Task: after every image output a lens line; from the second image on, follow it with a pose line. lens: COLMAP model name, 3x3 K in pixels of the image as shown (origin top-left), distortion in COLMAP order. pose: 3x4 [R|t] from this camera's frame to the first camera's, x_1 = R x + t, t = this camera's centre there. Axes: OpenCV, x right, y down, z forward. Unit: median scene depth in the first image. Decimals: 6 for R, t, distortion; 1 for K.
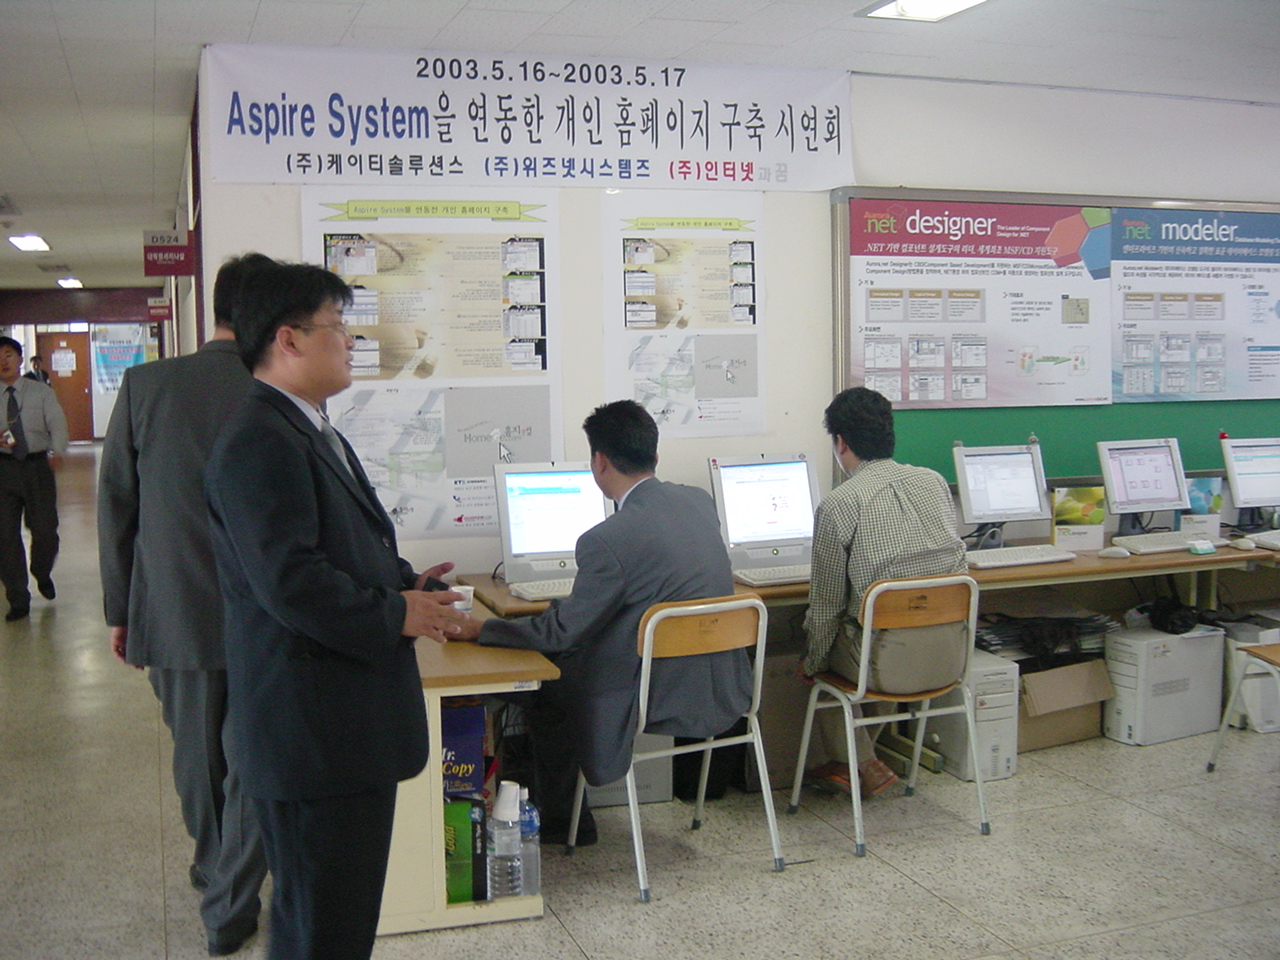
lens RADIAL K [[1501.1, 0, 640.0], [0, 1501.1, 480.0], [0, 0, 1]] dist [-0.122127, -0.030589]
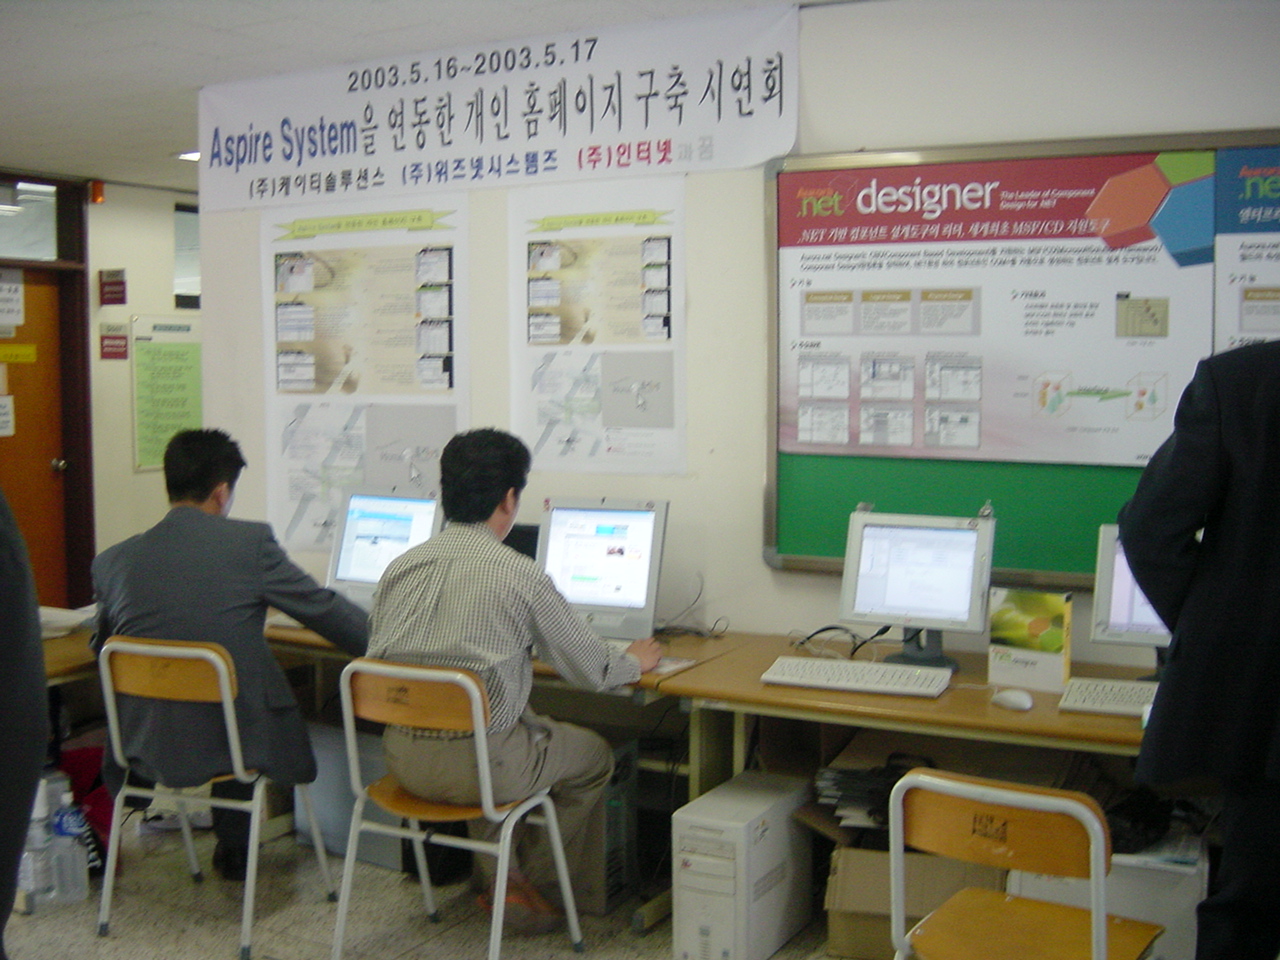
lens RADIAL K [[1501.1, 0, 640.0], [0, 1501.1, 480.0], [0, 0, 1]] dist [-0.122127, -0.030589]
pose [[0.657069, 0.072639, -0.750323, 0.694472], [-0.073371, 0.996783, 0.032247, -0.053963], [0.750251, 0.033863, 0.660285, 0.463819]]
